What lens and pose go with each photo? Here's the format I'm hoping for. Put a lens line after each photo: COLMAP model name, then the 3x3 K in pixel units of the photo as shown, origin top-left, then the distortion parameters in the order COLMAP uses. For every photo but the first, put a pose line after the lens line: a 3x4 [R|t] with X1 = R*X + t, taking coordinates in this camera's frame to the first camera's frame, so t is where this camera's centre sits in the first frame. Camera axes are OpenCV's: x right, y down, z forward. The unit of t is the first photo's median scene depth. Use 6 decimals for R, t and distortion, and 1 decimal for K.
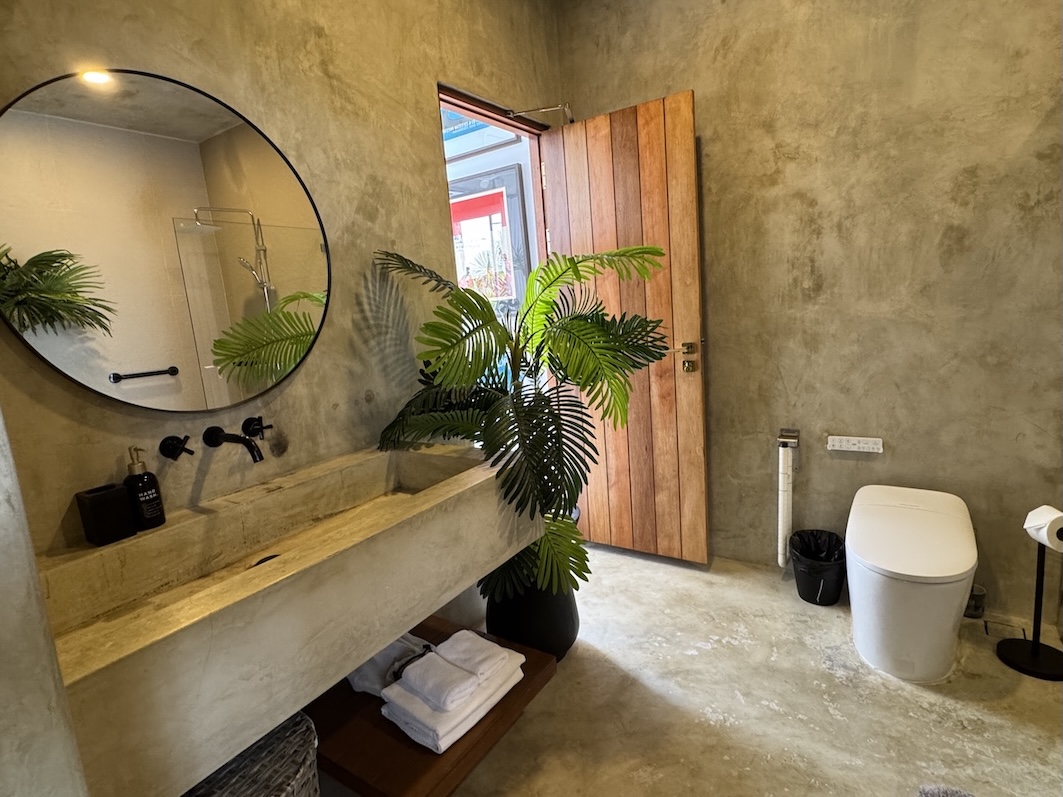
lens RADIAL K [[561.7, 0, 532.6], [0, 561.7, 398.9], [0, 0, 1]] dist [0.000890, 0.001036]
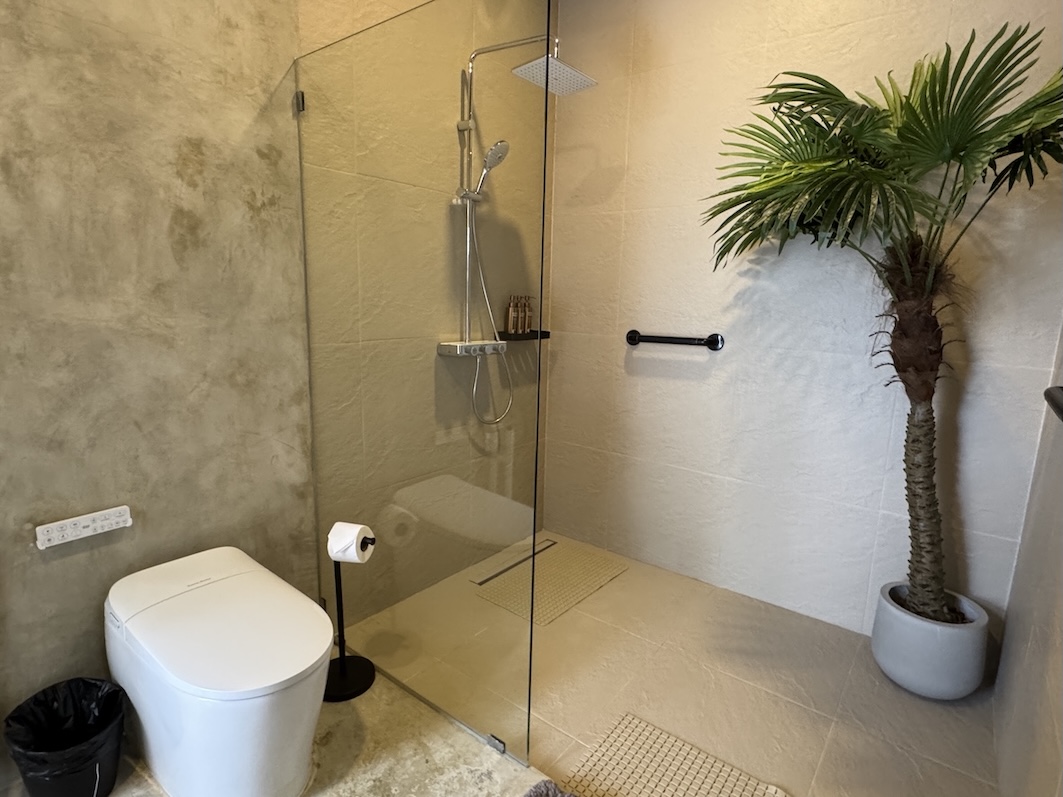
lens RADIAL K [[561.7, 0, 532.7], [0, 561.7, 394.7], [0, 0, 1]] dist [0.000890, 0.001036]
pose [[0.070312, -0.092323, 0.993244, -0.006601], [0.141567, 0.986553, 0.081680, -0.050046], [-0.987429, 0.134868, 0.082436, 0.472339]]
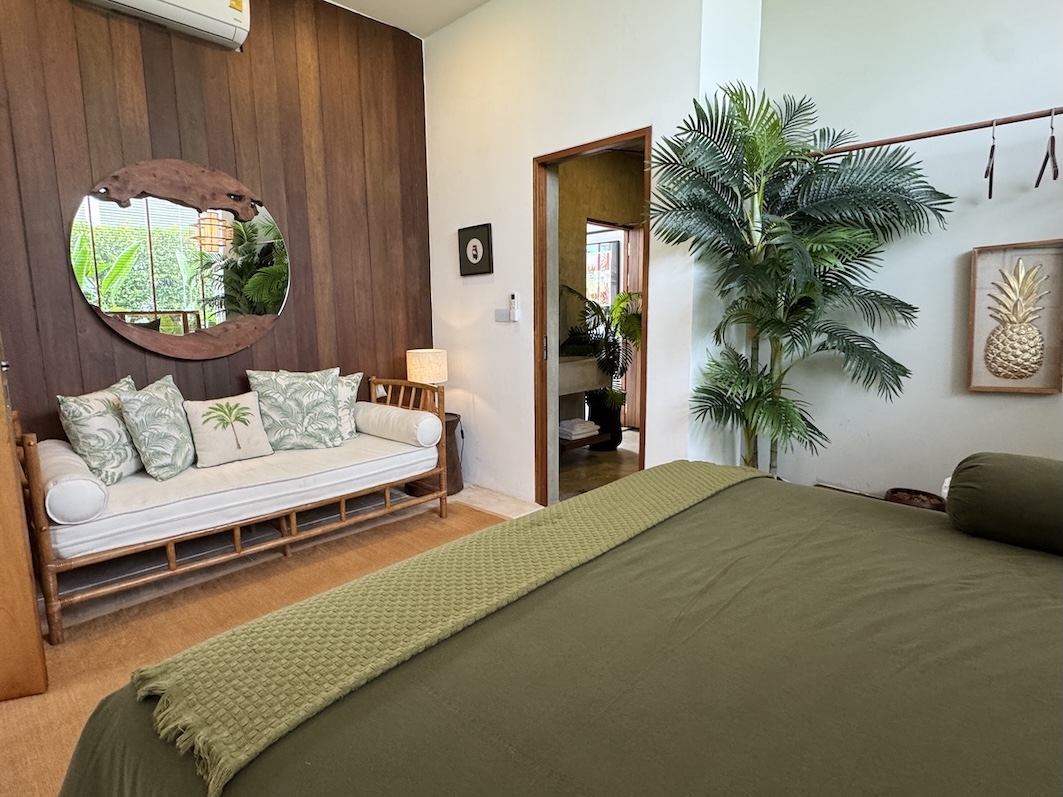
lens RADIAL K [[561.7, 0, 531.7], [0, 561.7, 394.8], [0, 0, 1]] dist [0.000890, 0.001036]
pose [[0.982150, 0.099514, -0.159619, 0.108695], [-0.100167, 0.994963, 0.003969, 0.387487], [0.159210, 0.012091, 0.987171, -2.417858]]
